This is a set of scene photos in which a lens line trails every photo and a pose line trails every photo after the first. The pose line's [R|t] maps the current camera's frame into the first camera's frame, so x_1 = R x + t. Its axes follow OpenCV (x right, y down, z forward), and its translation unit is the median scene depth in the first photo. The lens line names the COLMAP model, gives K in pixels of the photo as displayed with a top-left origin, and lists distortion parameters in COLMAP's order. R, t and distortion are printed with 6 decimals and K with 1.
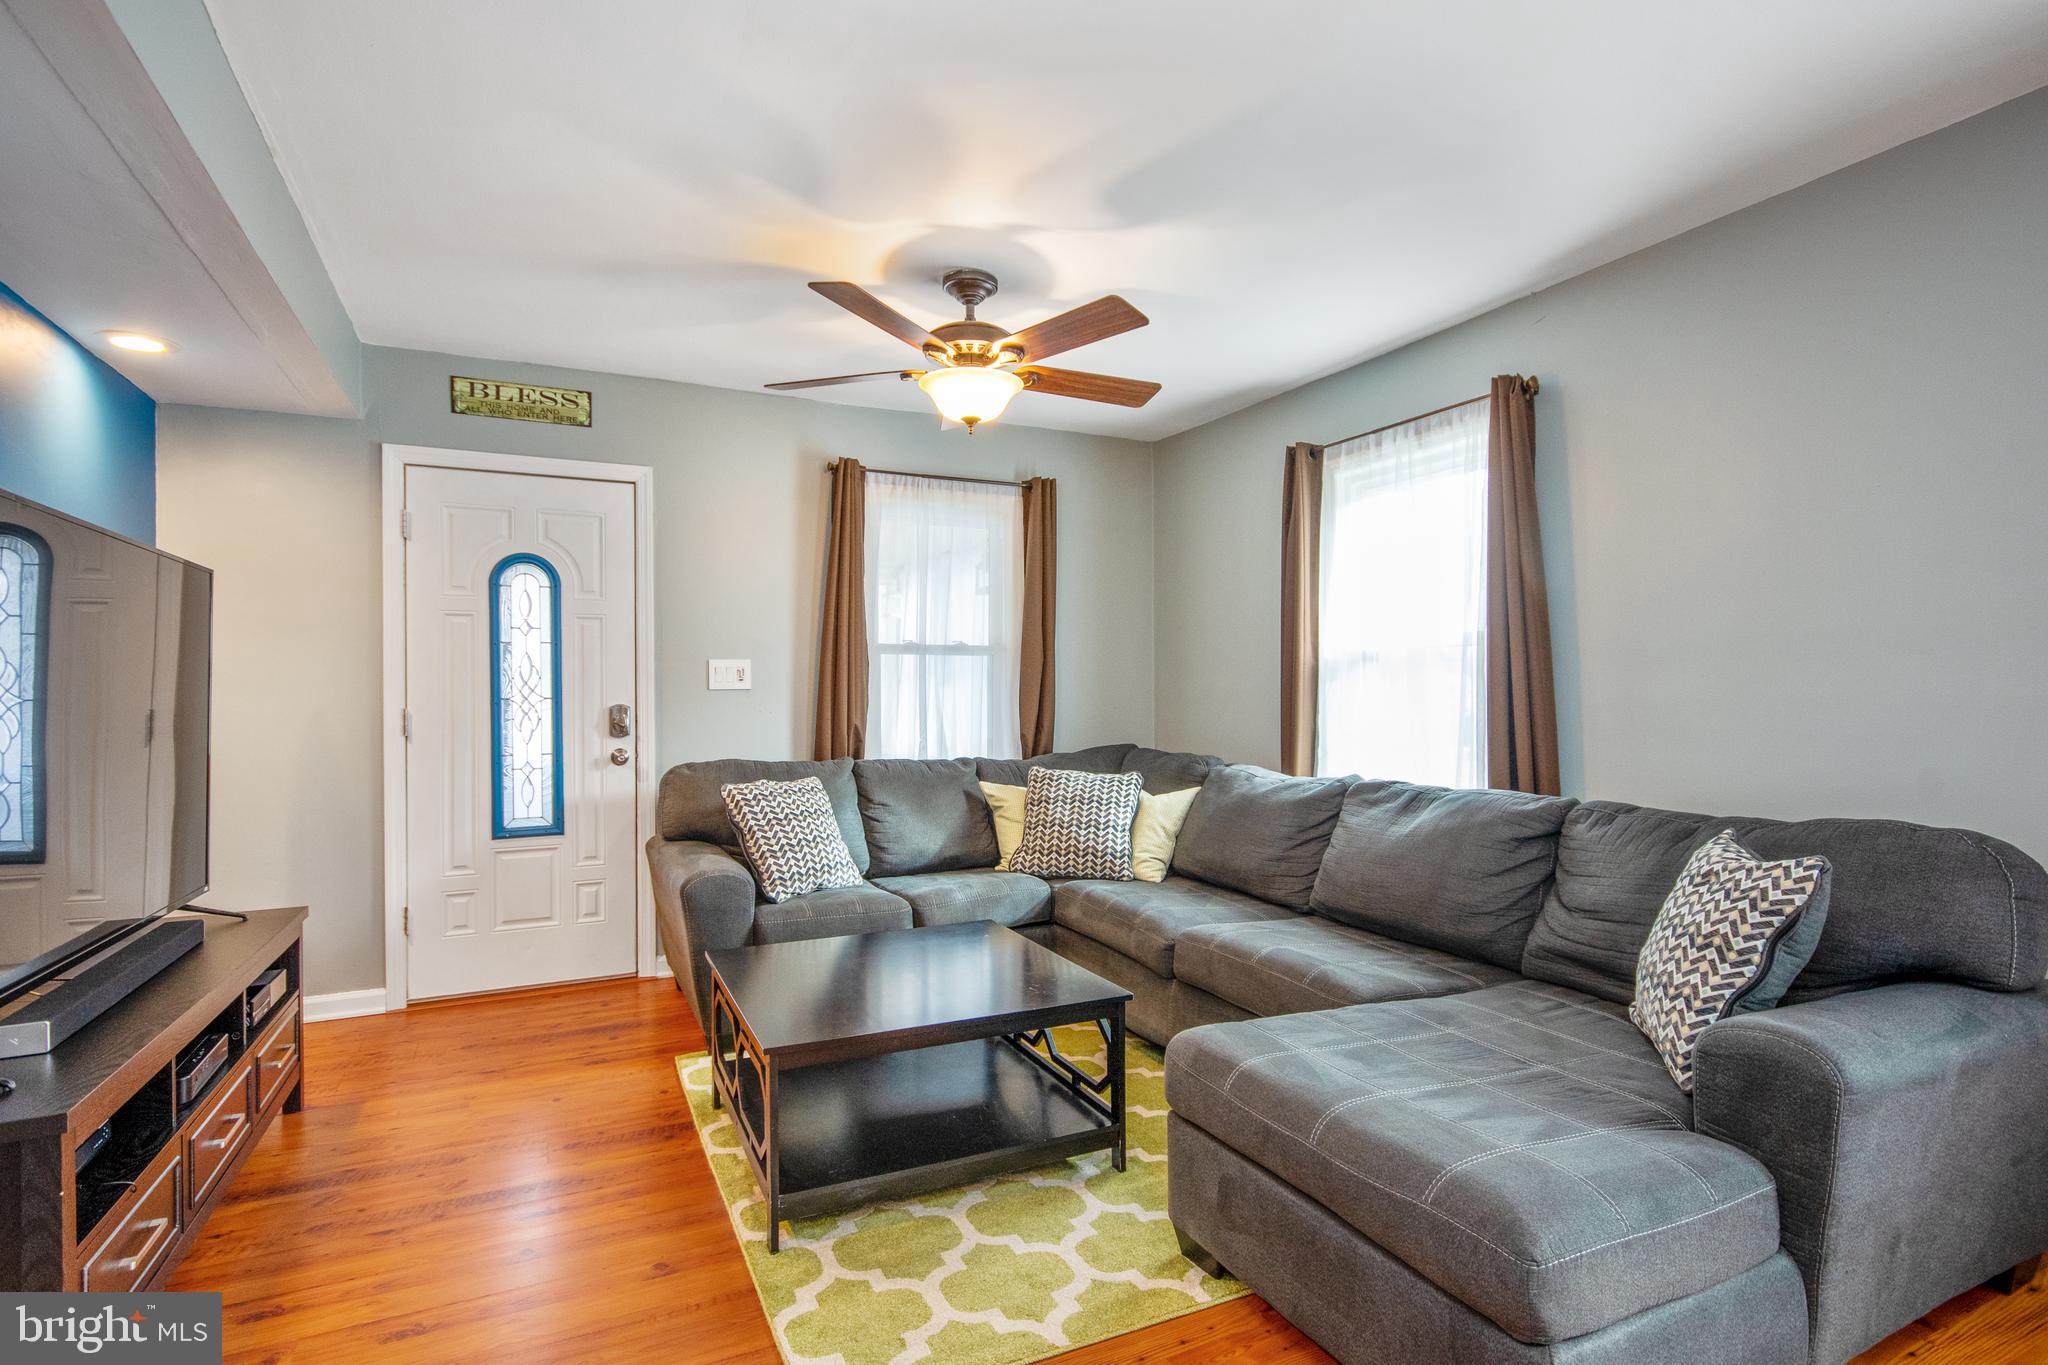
lens RADIAL K [[1008.4, 0, 1028.0], [0, 1008.4, 692.3], [0, 0, 1]] dist [0.000911, 0.000614]
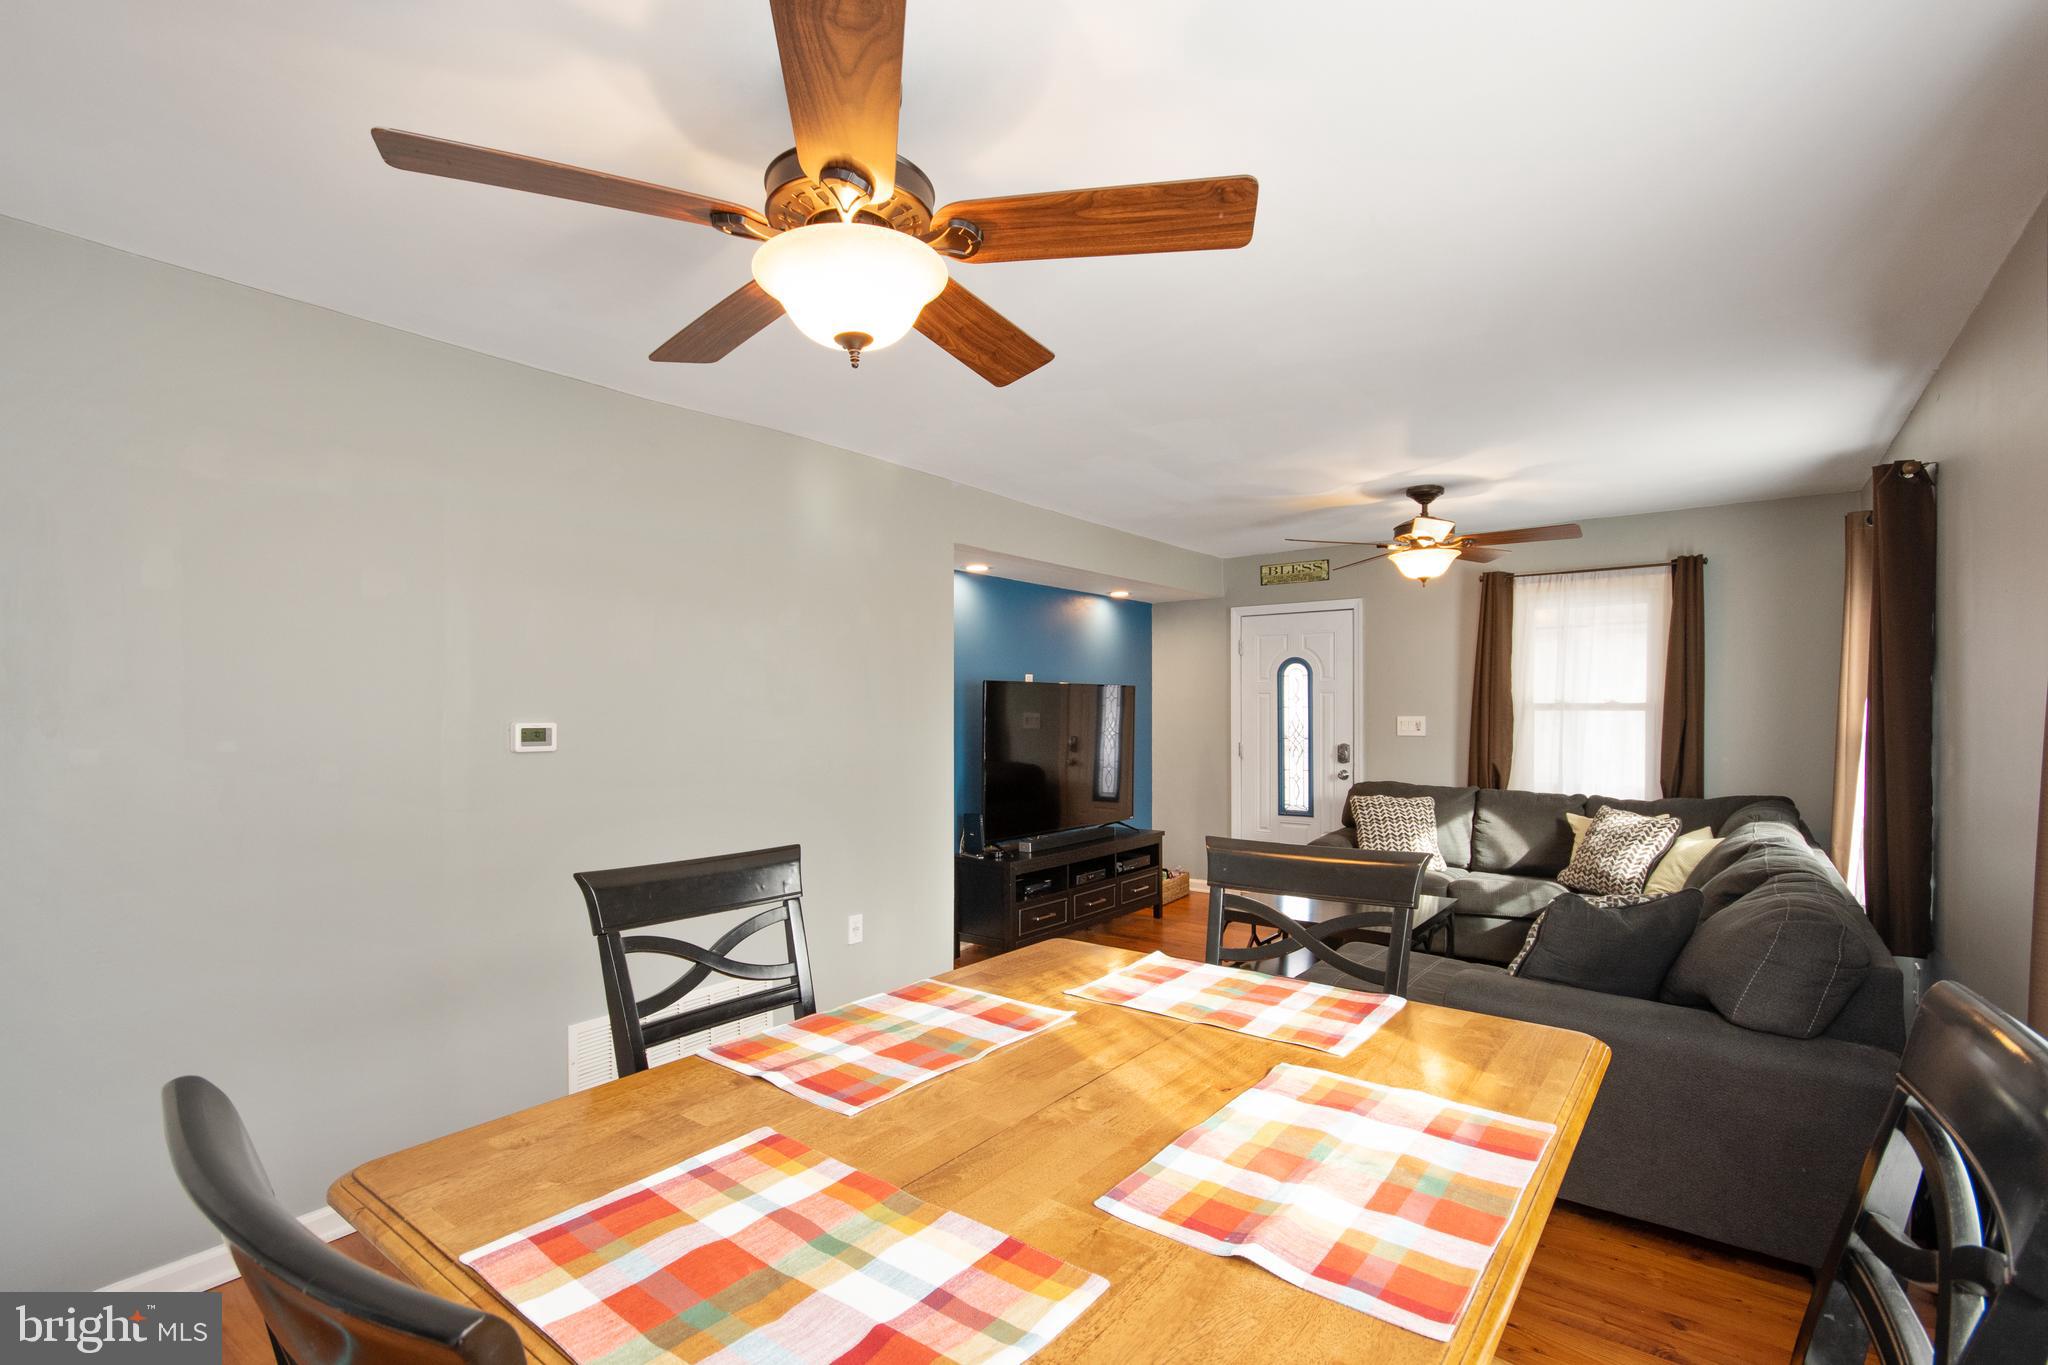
lens RADIAL K [[931.9, 0, 1025.9], [0, 931.9, 724.2], [0, 0, 1]] dist [0.011062, 0.000792]
pose [[0.458813, 0.019264, -0.888324, 0.762065], [0.001753, 0.999743, 0.022585, -0.058803], [0.888531, -0.011920, 0.458661, -0.183261]]
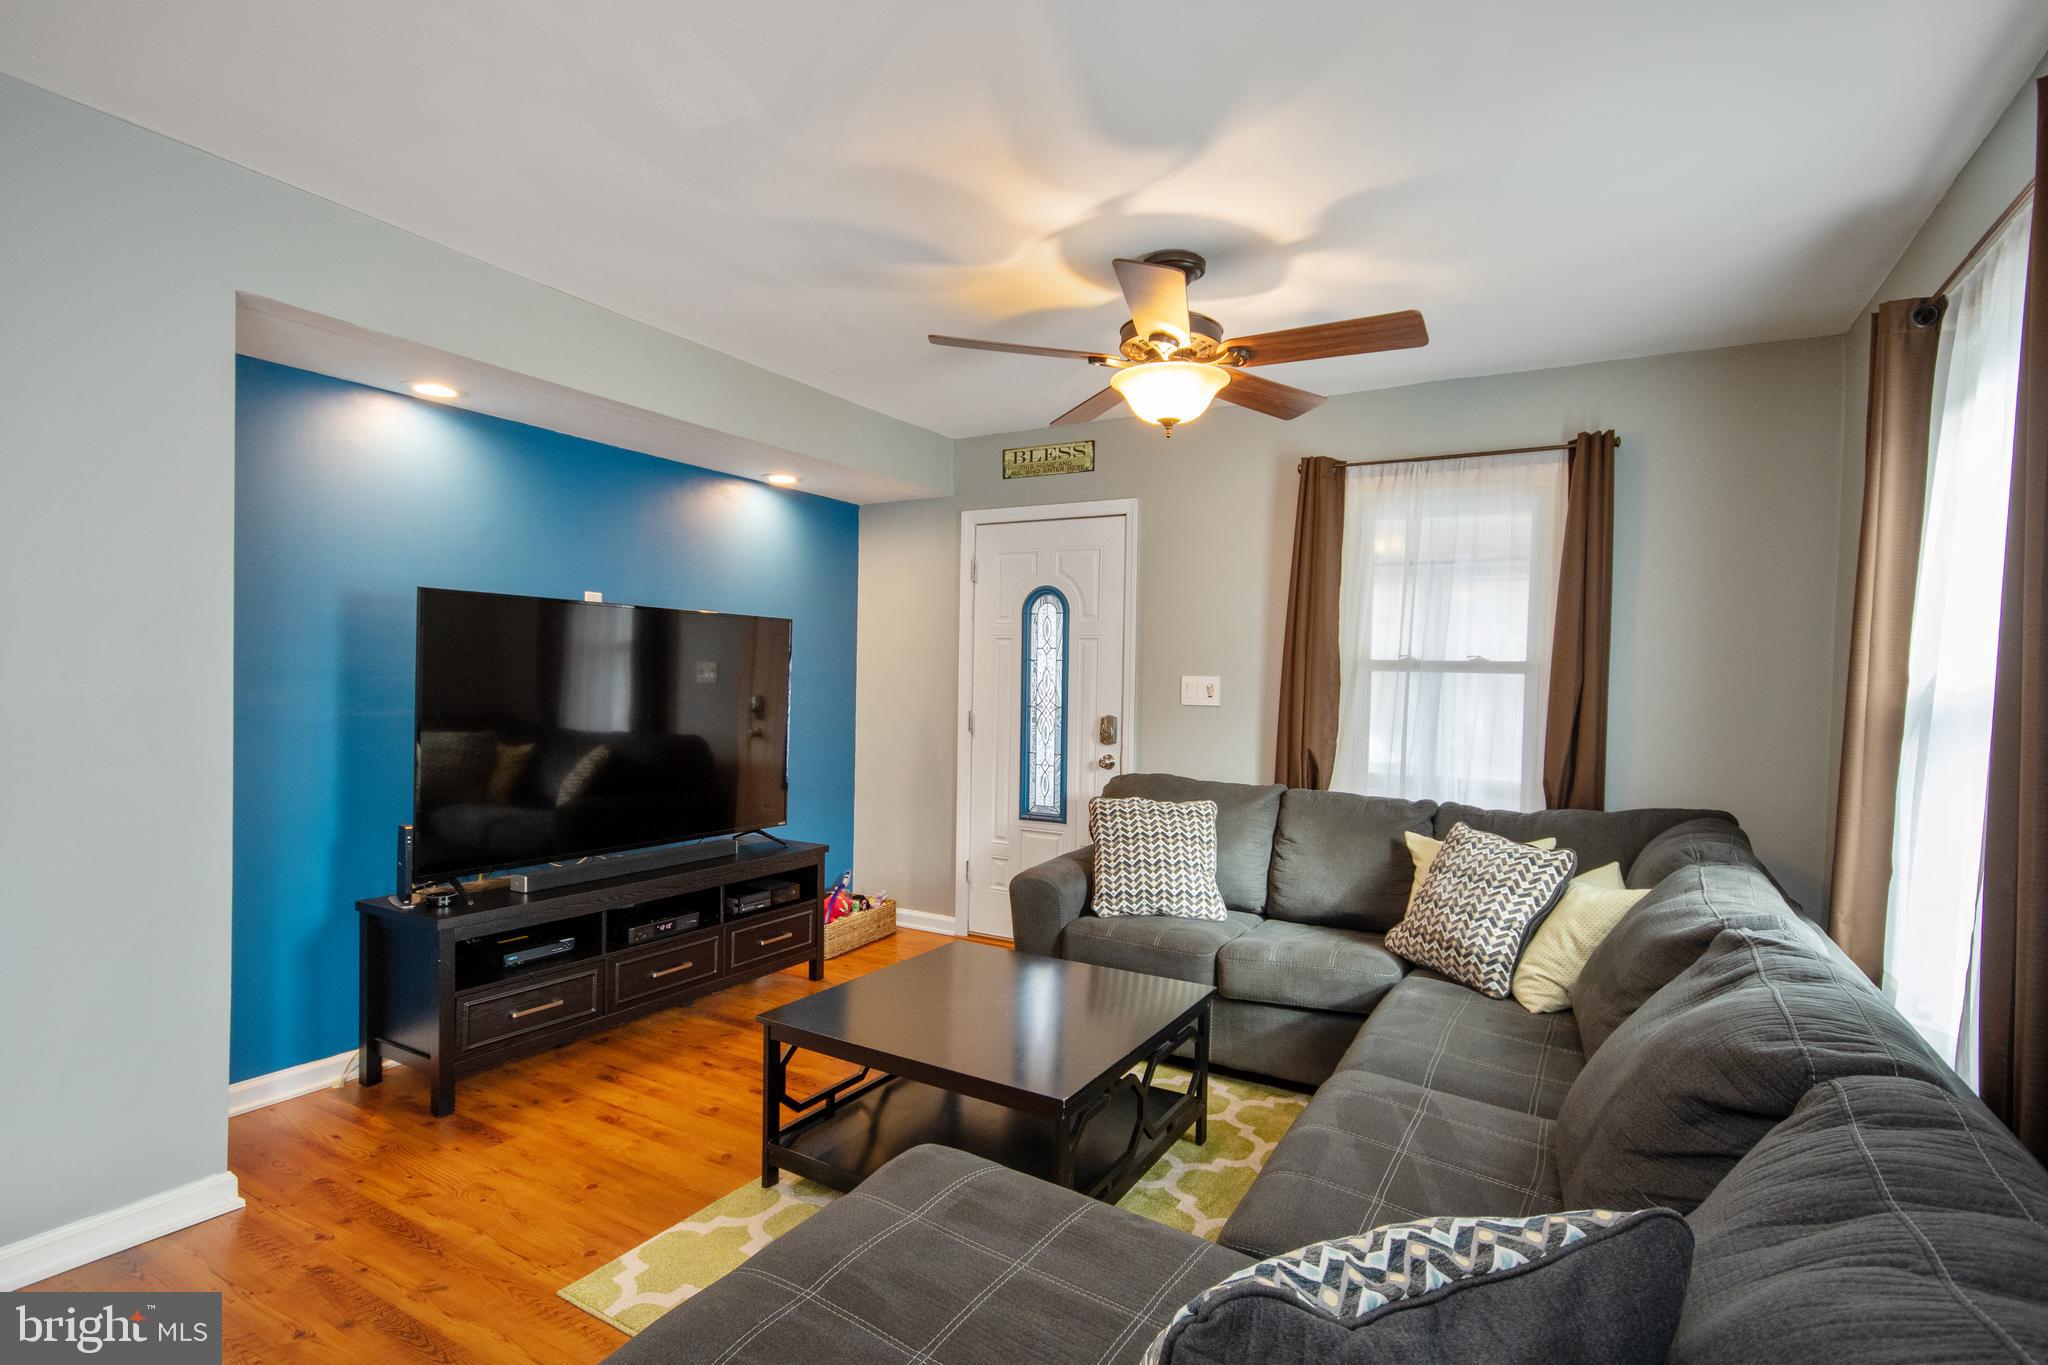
lens RADIAL K [[993.5, 0, 1029.9], [0, 993.5, 702.7], [0, 0, 1]] dist [-0.000950, 0.000085]
pose [[0.564343, 0.040794, -0.824532, 0.479464], [-0.024516, 0.999166, 0.032655, -0.037852], [0.825176, 0.001785, 0.564872, 0.319893]]
